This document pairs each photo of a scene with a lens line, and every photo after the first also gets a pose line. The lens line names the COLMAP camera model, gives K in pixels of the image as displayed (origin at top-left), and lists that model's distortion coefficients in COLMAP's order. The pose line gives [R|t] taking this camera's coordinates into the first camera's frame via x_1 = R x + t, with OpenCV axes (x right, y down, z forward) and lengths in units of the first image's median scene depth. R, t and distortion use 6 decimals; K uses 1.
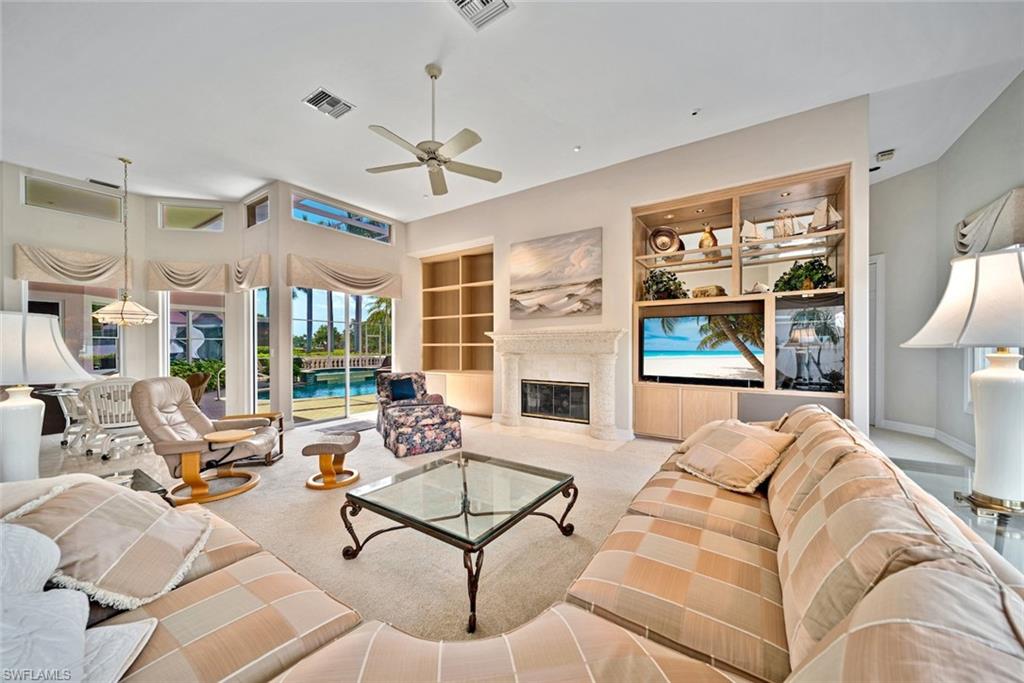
lens RADIAL K [[360.4, 0, 518.9], [0, 360.4, 347.3], [0, 0, 1]] dist [-0.001316, -0.000361]
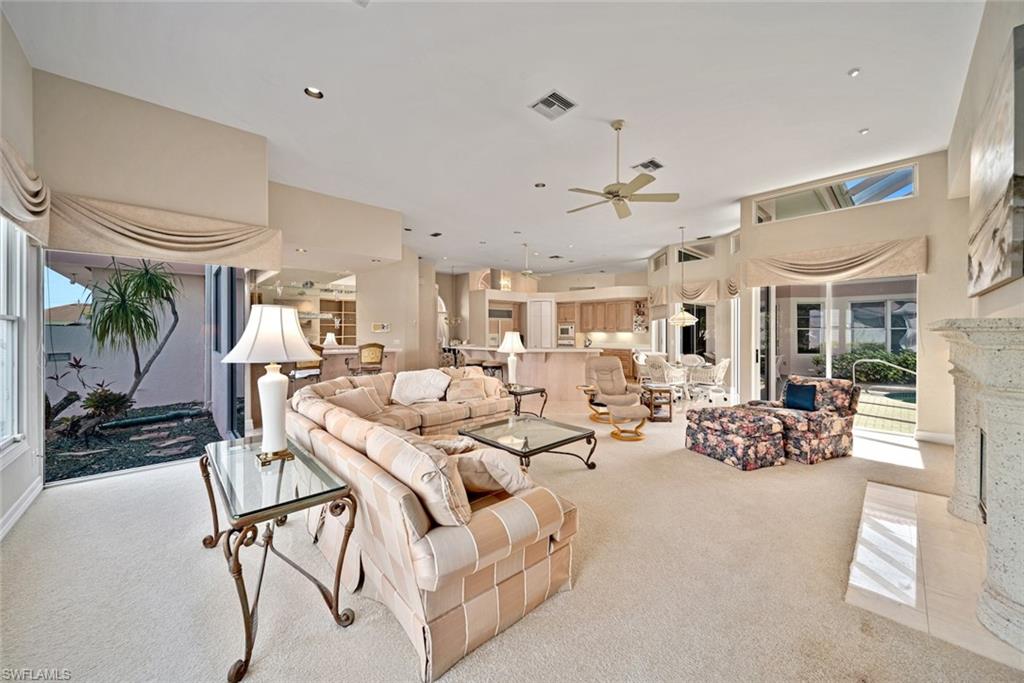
lens RADIAL K [[360.4, 0, 520.9], [0, 360.4, 334.1], [0, 0, 1]] dist [-0.001316, -0.000361]
pose [[-0.216587, 0.006244, -0.976243, 0.642884], [-0.004945, 0.999960, 0.007493, -0.031330], [0.976251, 0.006450, -0.216547, 0.583989]]
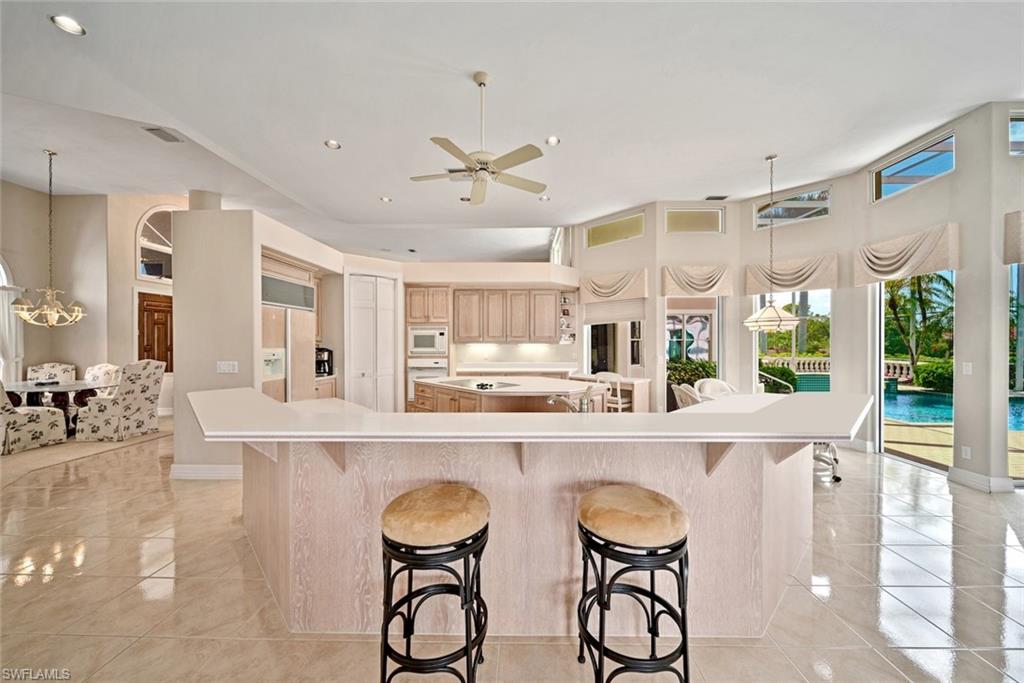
lens RADIAL K [[360.4, 0, 516.3], [0, 360.4, 348.5], [0, 0, 1]] dist [-0.001316, -0.000361]
pose [[0.537333, 0.016514, -0.843209, -0.607158], [-0.004521, 0.999850, 0.016701, -0.031008], [0.843358, -0.005162, 0.537327, -0.063064]]
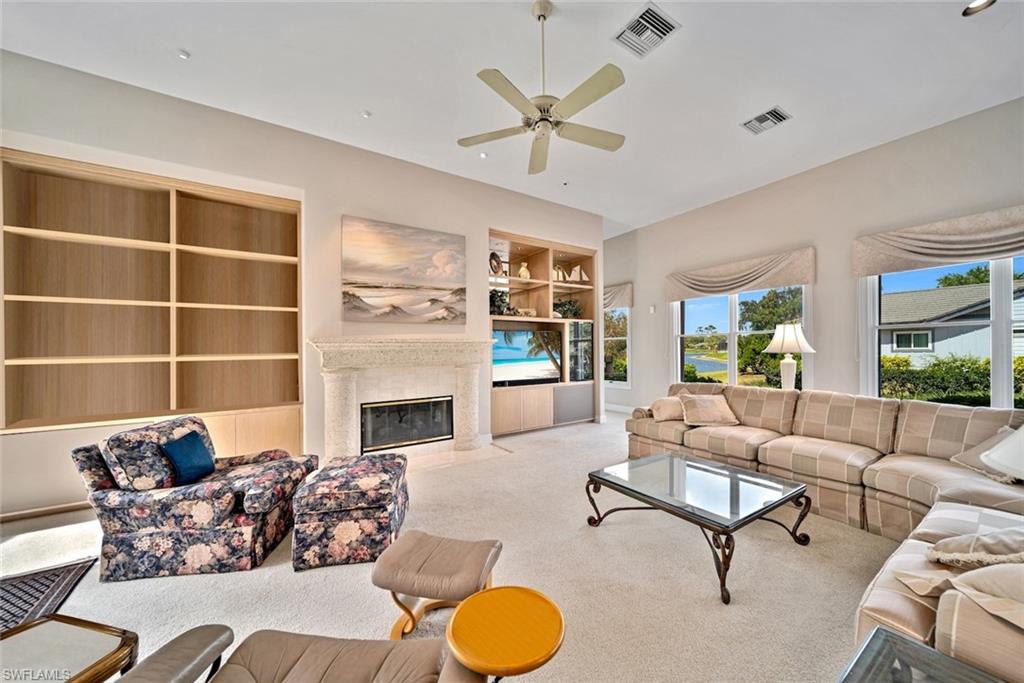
lens RADIAL K [[360.4, 0, 522.8], [0, 360.4, 348.2], [0, 0, 1]] dist [-0.001316, -0.000361]
pose [[0.395359, 0.000946, 0.918526, -0.602941], [0.014297, 0.999872, -0.007184, -0.015702], [-0.918415, 0.015972, 0.395295, 0.452484]]
